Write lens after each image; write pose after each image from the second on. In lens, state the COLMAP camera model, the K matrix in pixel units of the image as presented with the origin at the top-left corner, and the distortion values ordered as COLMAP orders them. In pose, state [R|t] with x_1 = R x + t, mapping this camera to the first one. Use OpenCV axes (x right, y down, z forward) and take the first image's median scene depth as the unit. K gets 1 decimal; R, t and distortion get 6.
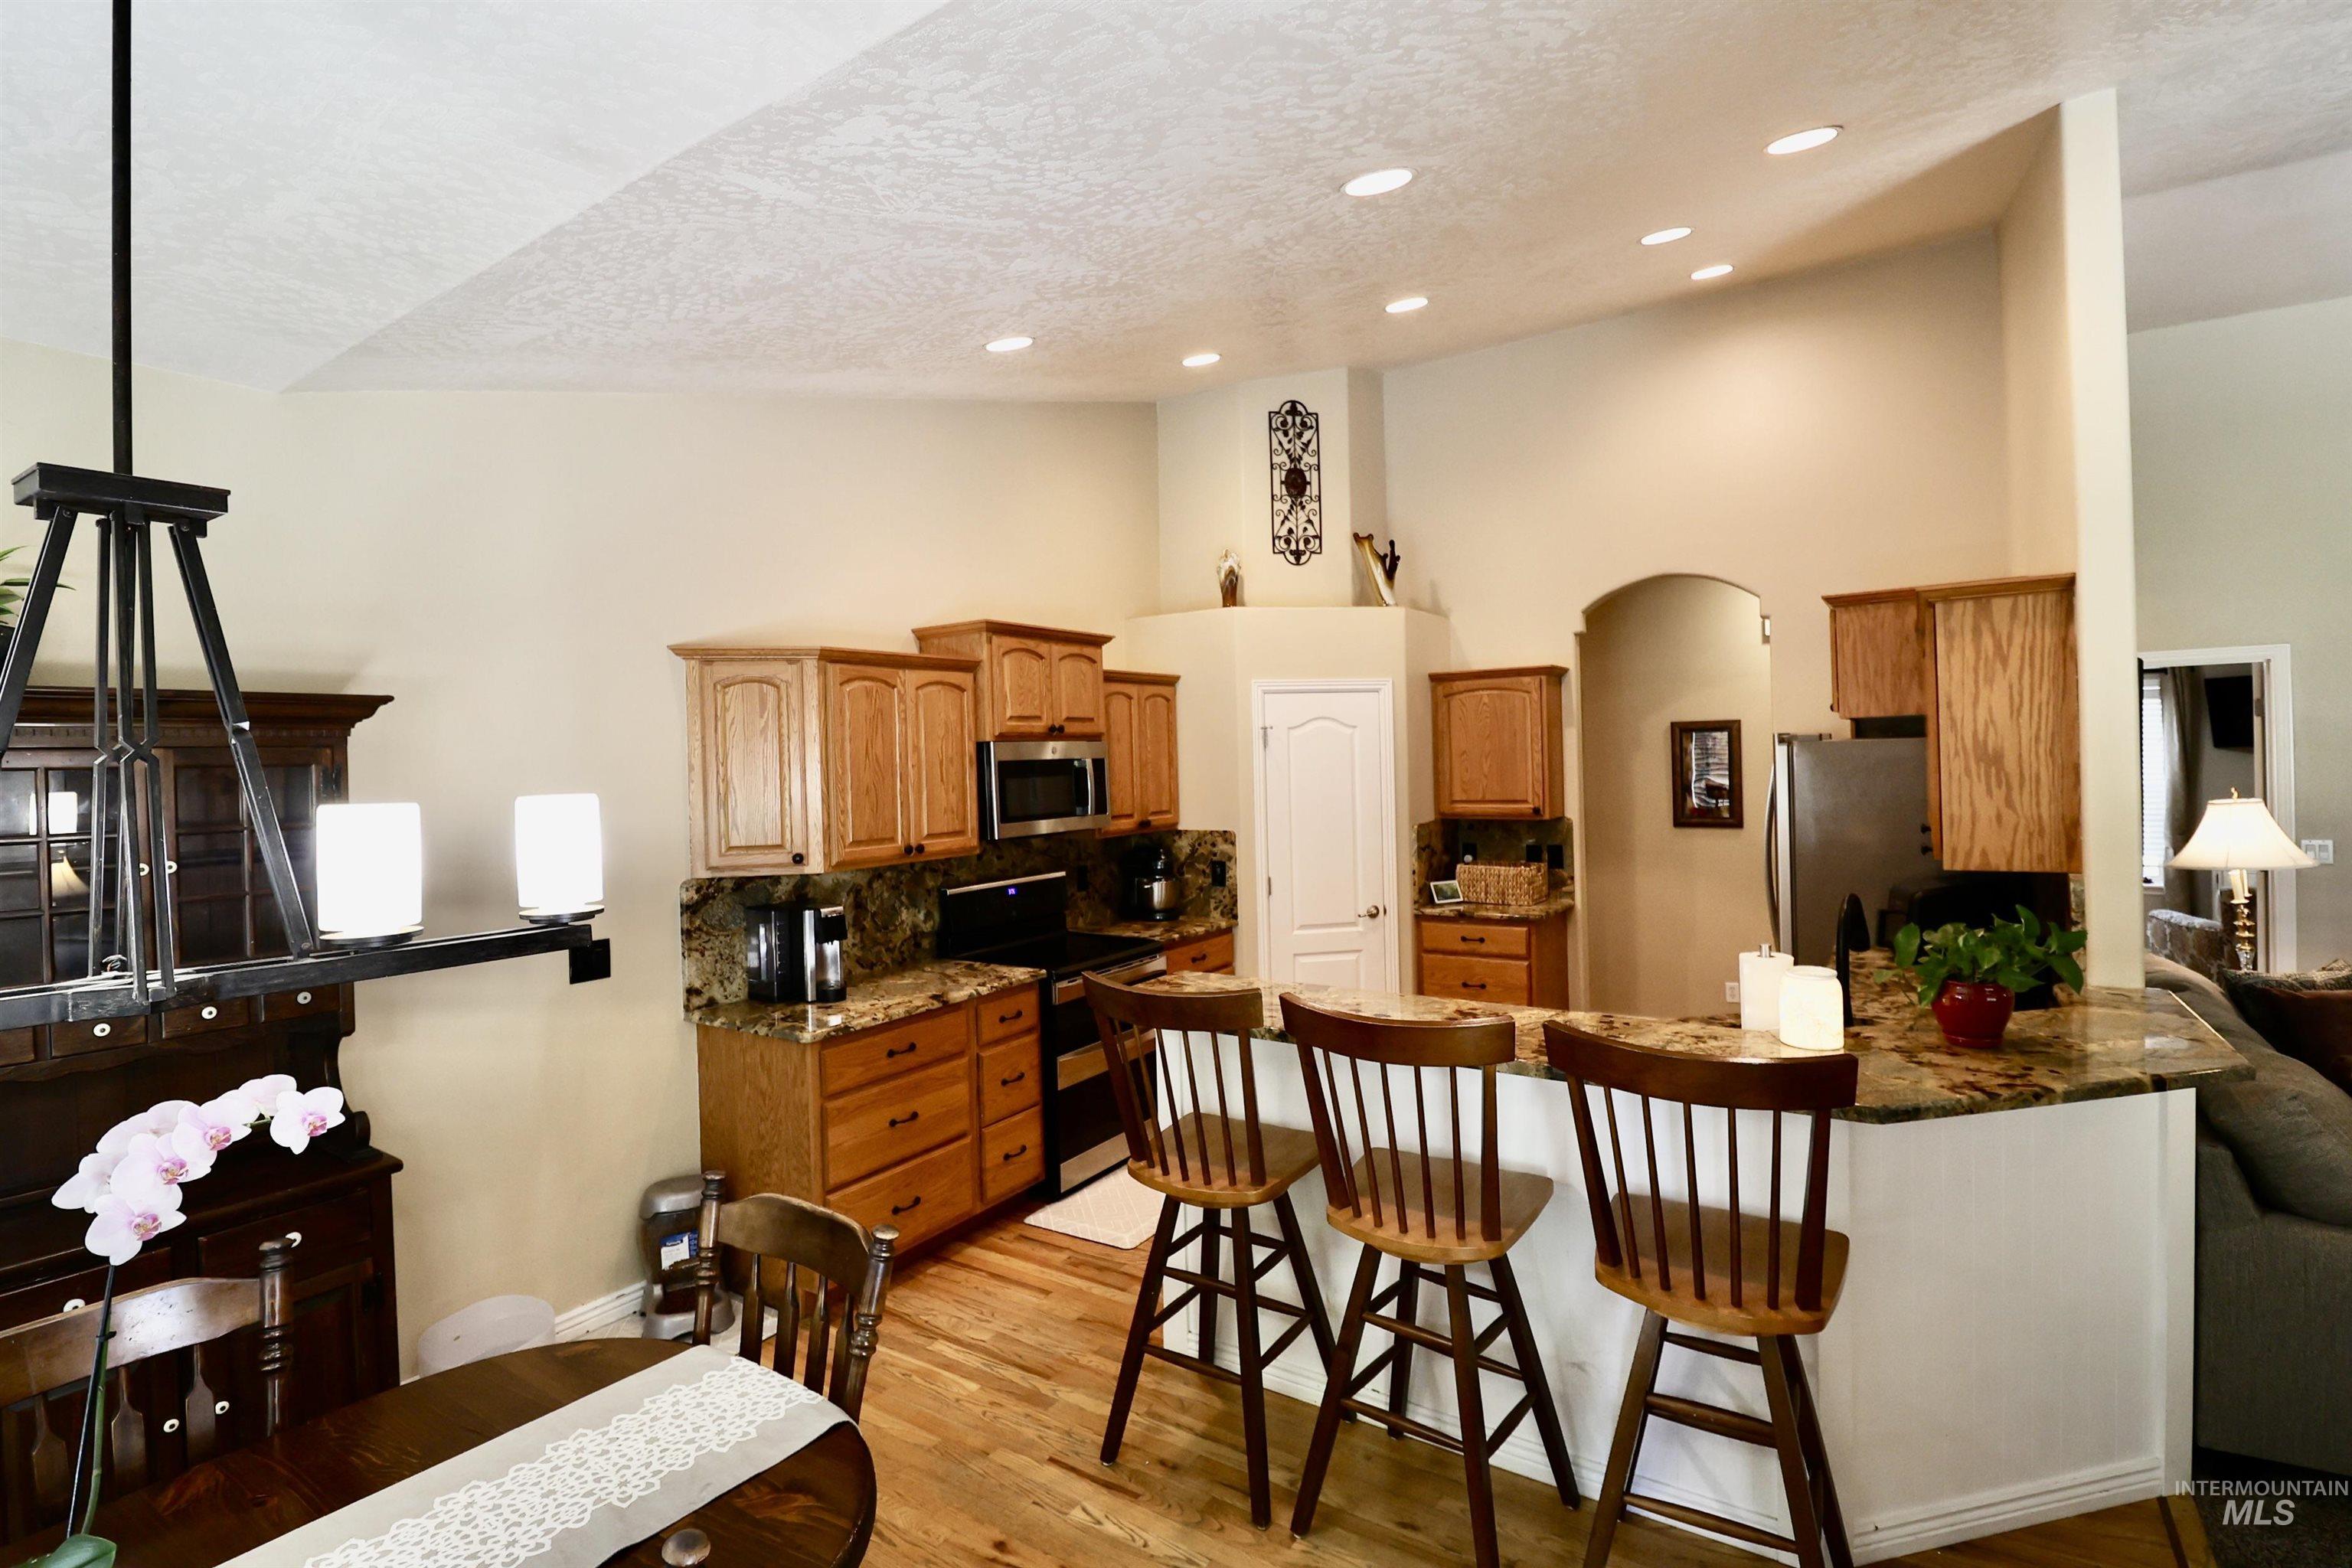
lens RADIAL K [[1100.9, 0, 1183.3], [0, 1100.9, 768.5], [0, 0, 1]] dist [-0.010288, -0.002424]
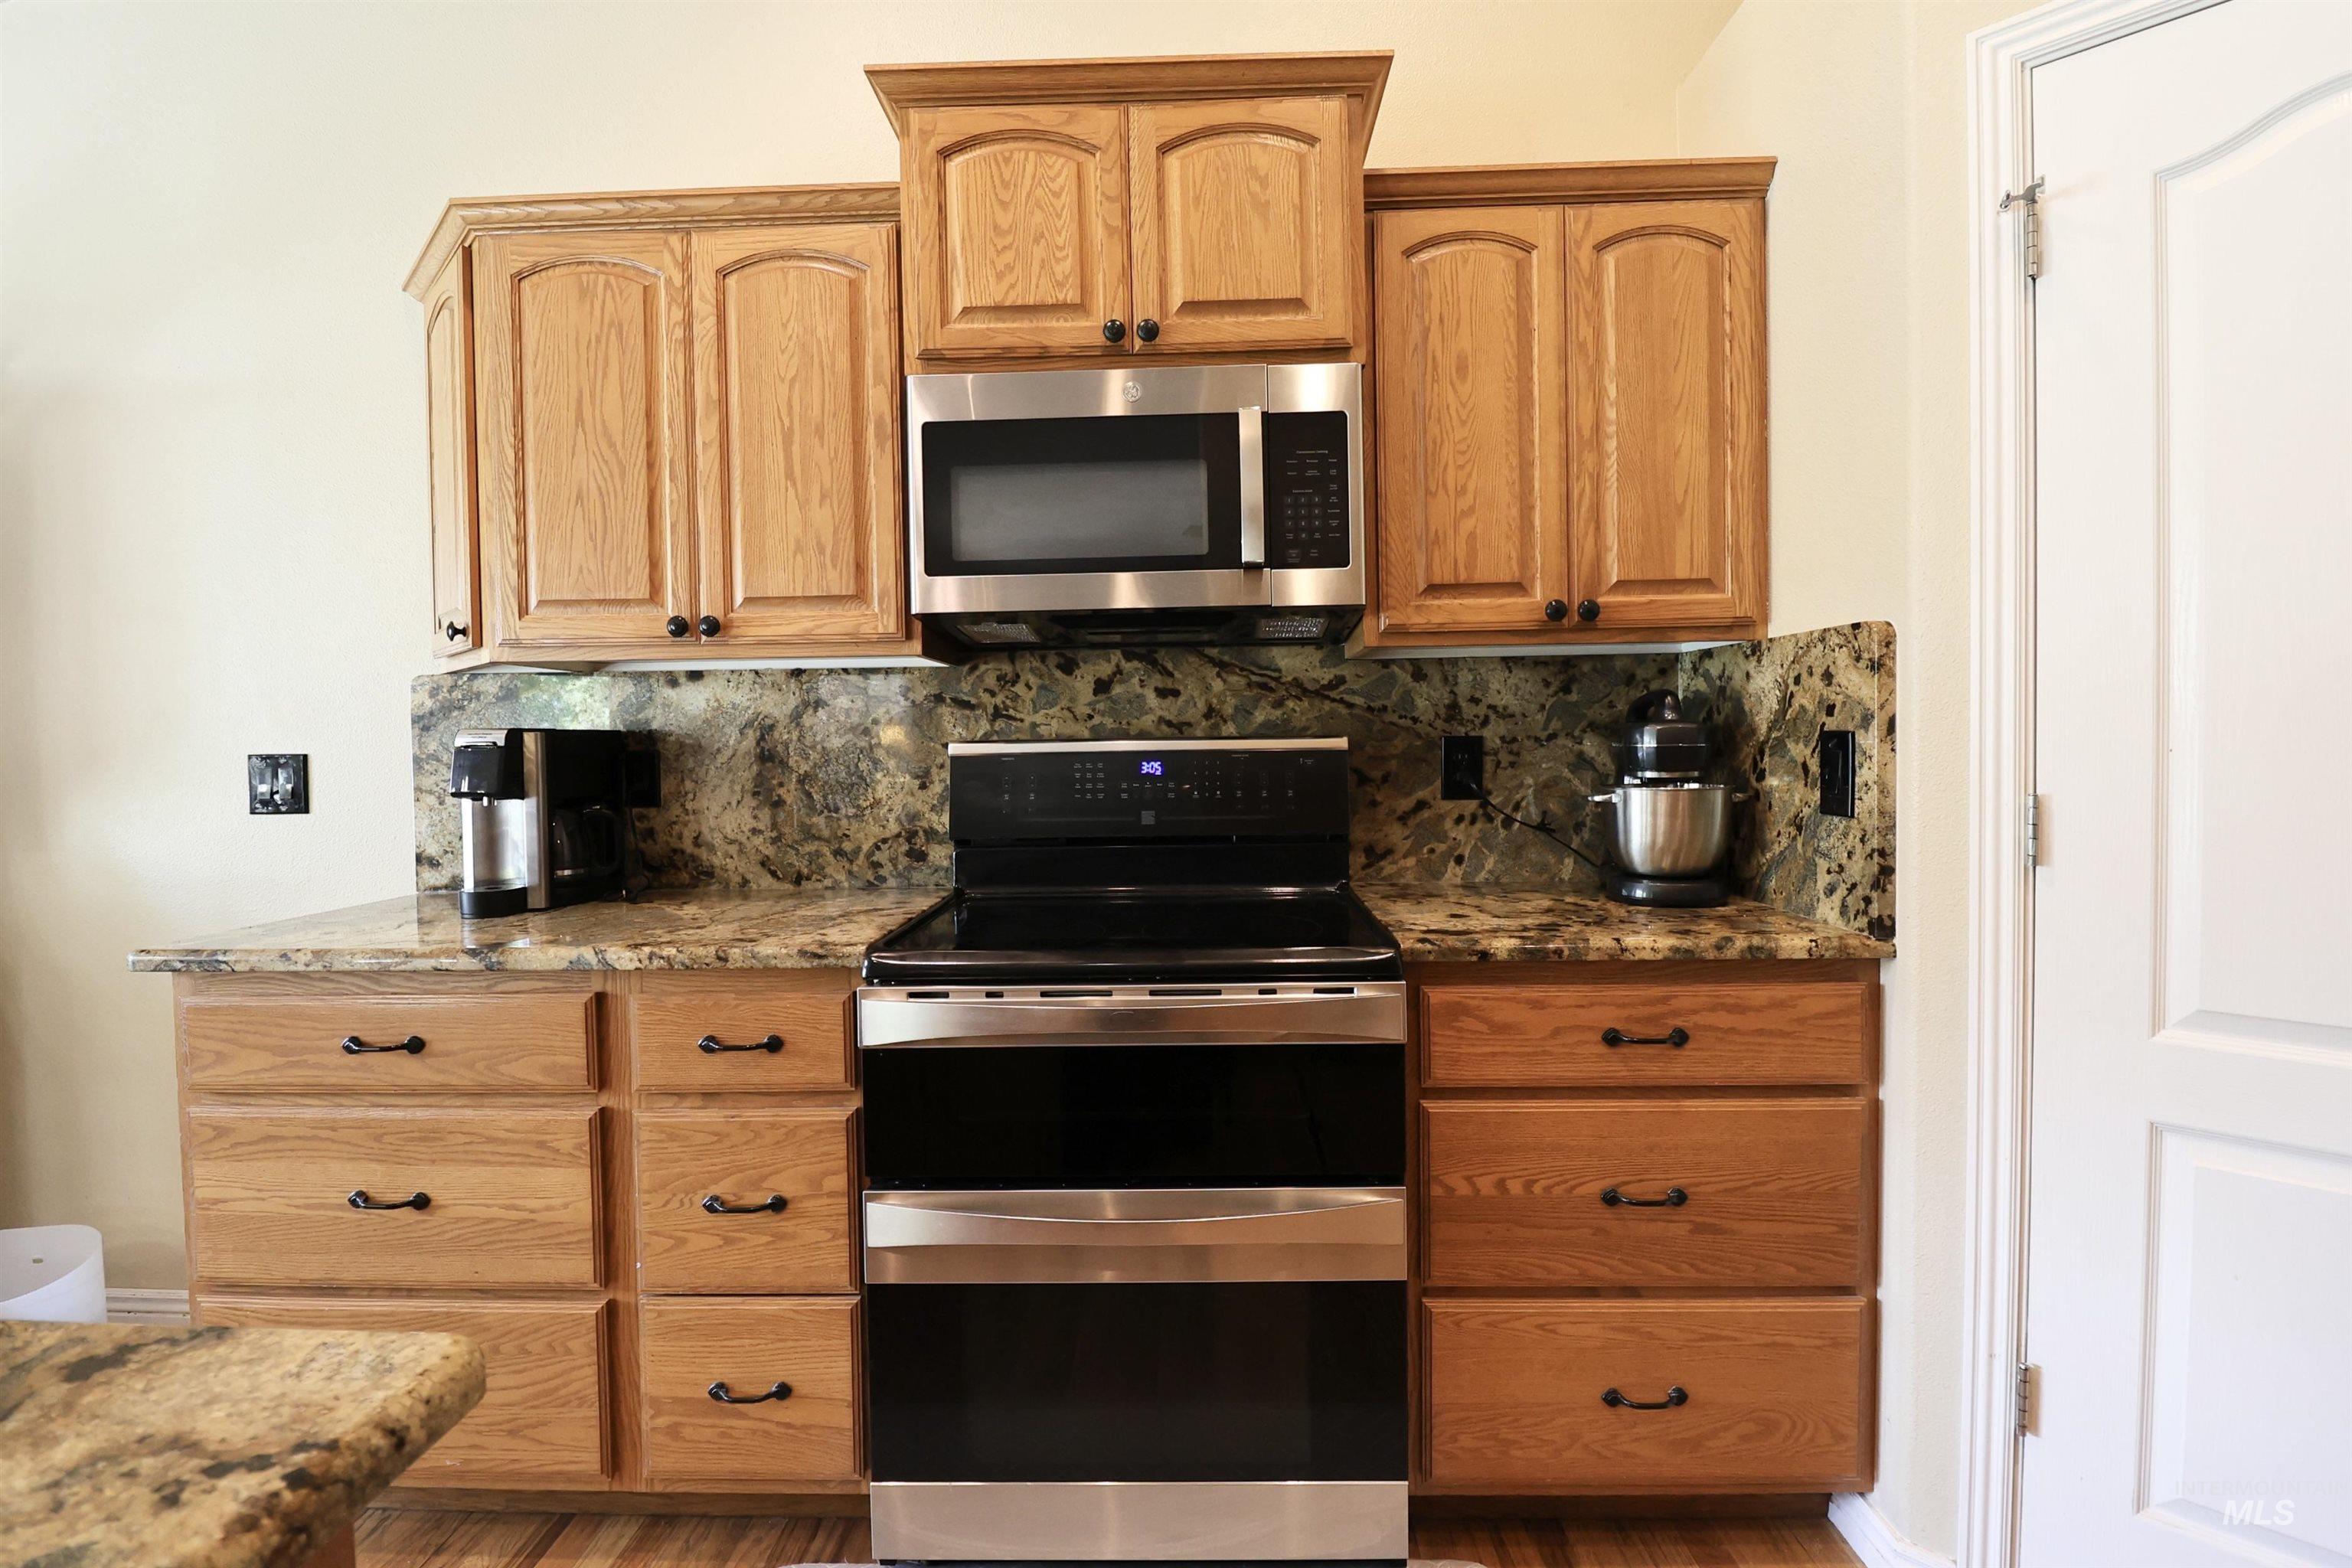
lens RADIAL K [[1100.9, 0, 1176.6], [0, 1100.9, 764.2], [0, 0, 1]] dist [-0.010288, -0.002424]
pose [[0.530327, 0.040904, -0.846806, 0.214726], [-0.008490, 0.999042, 0.042941, 0.094305], [0.847751, -0.015584, 0.530166, 0.801375]]
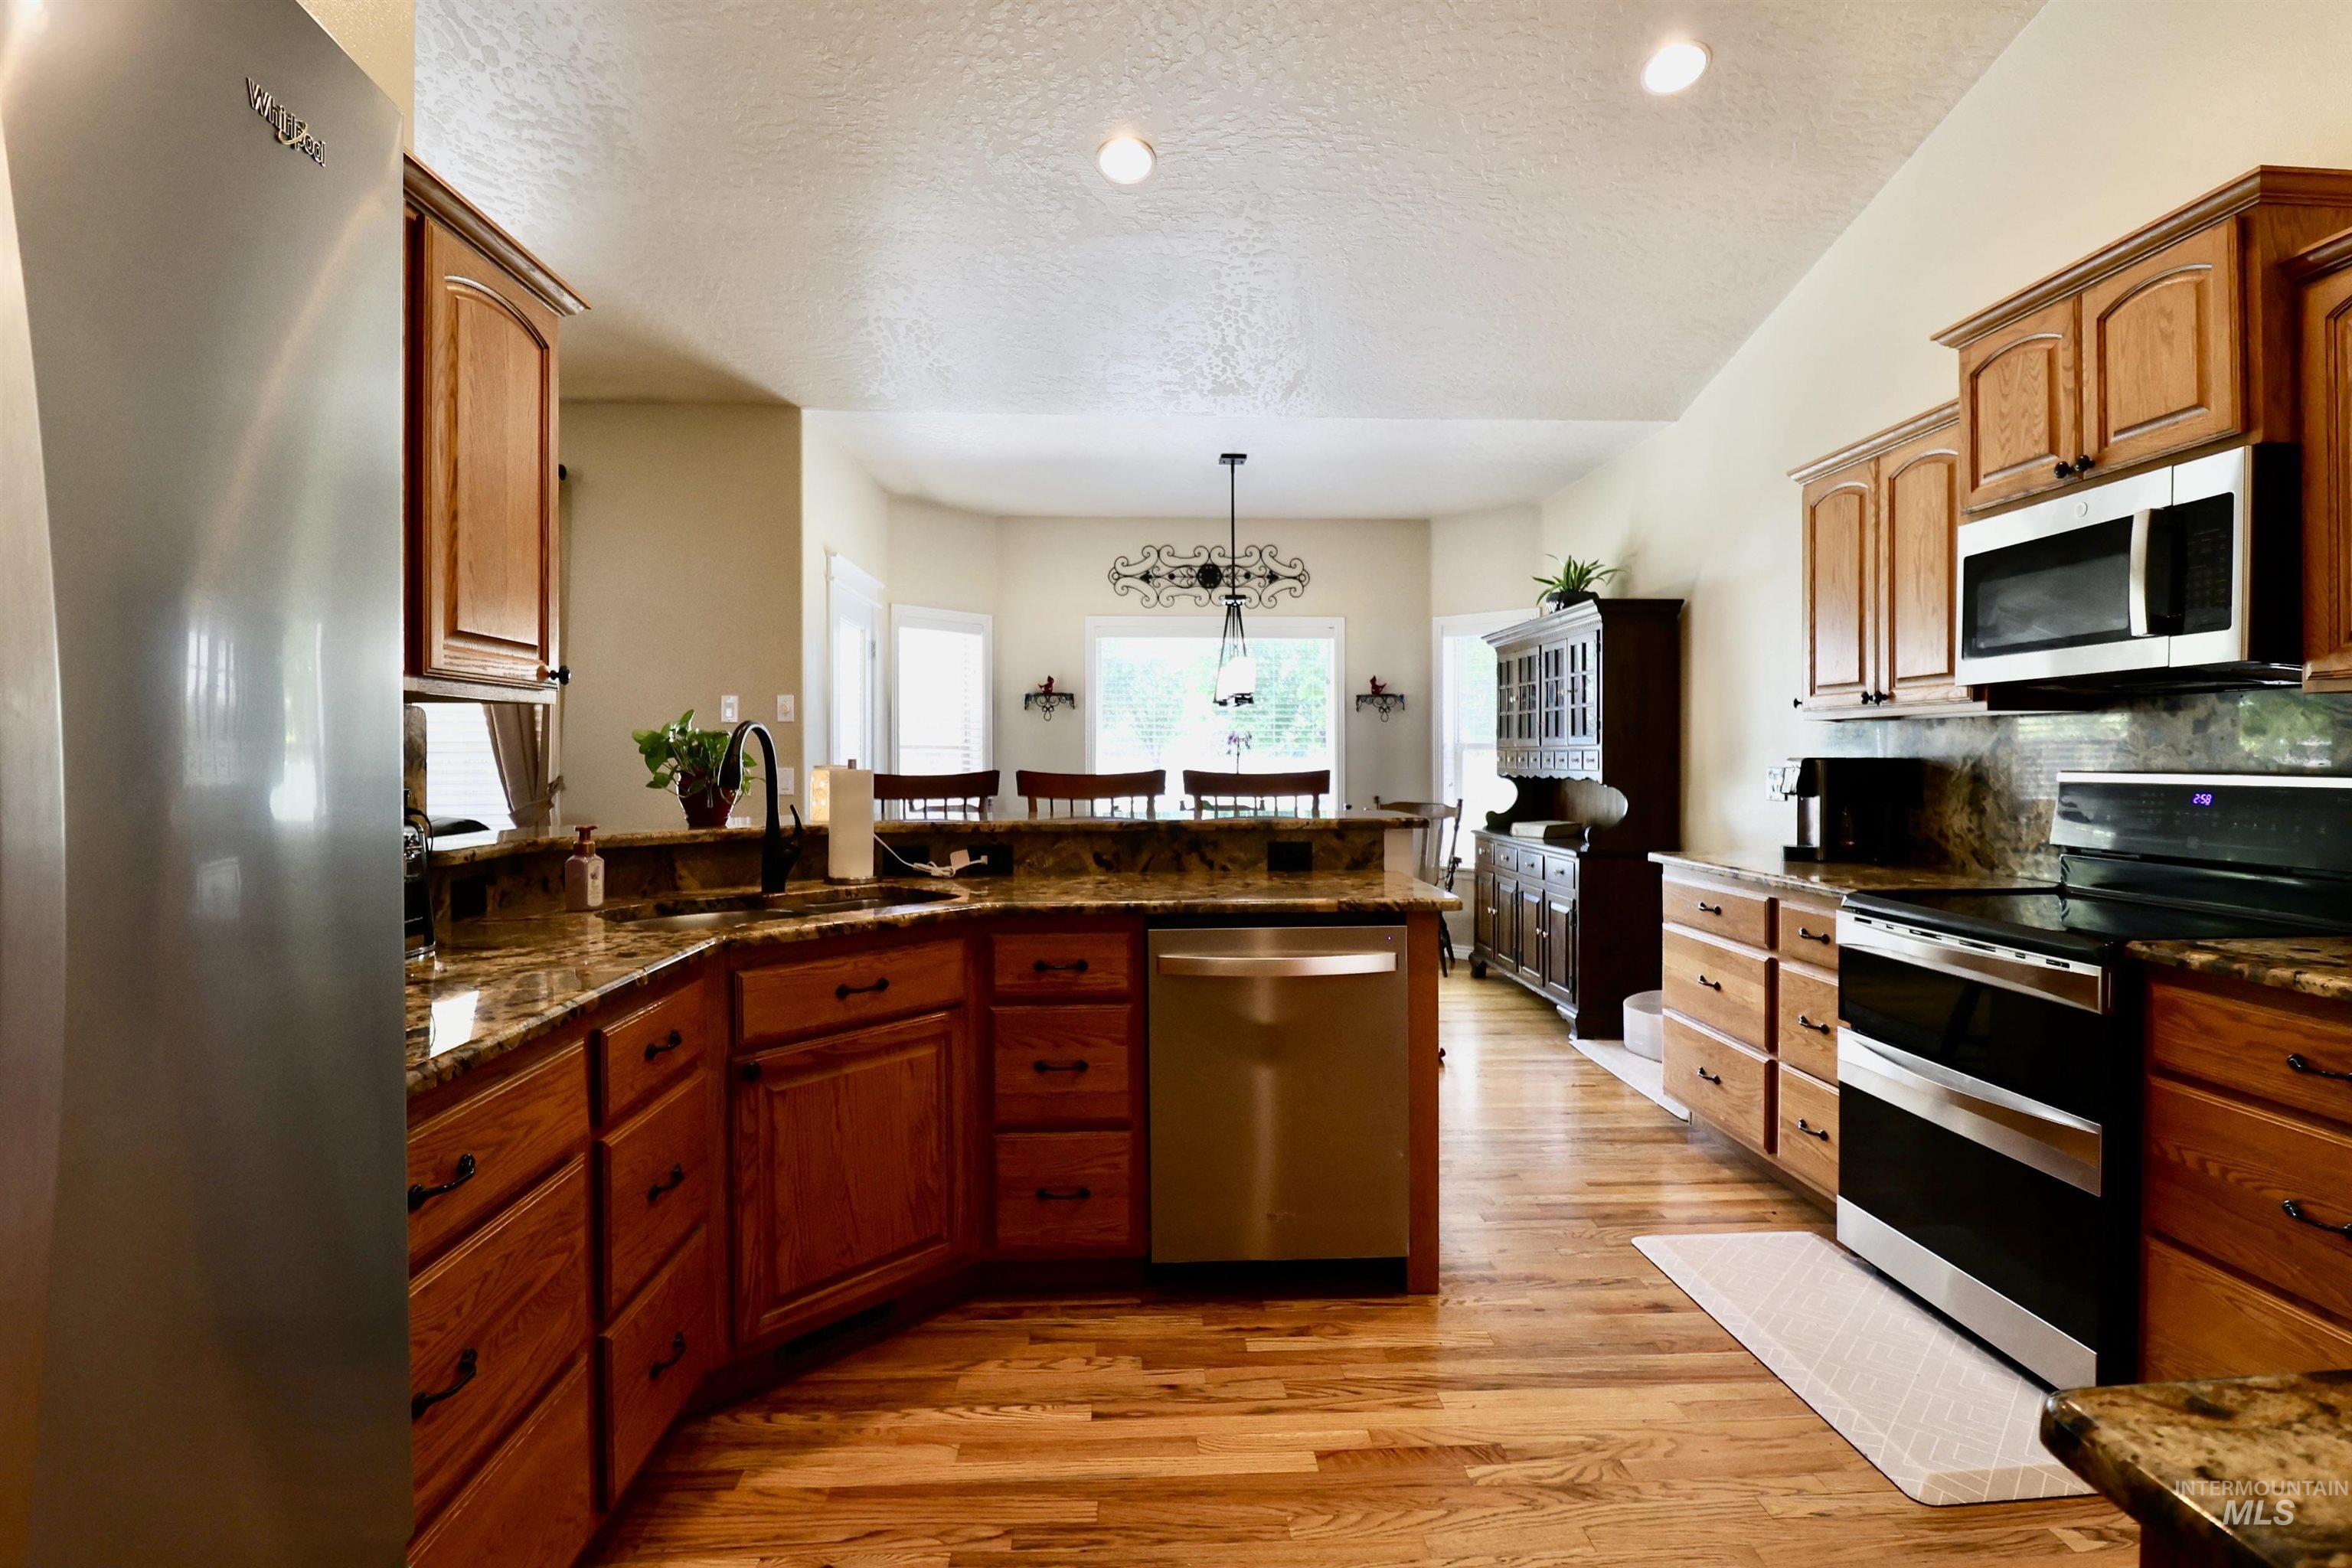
lens RADIAL K [[1100.9, 0, 1181.4], [0, 1100.9, 768.1], [0, 0, 1]] dist [-0.010288, -0.002424]
pose [[-0.808243, 0.038333, -0.587600, 0.500061], [0.022345, 0.999157, 0.034446, 0.073416], [0.588425, 0.014711, -0.808418, 1.147937]]
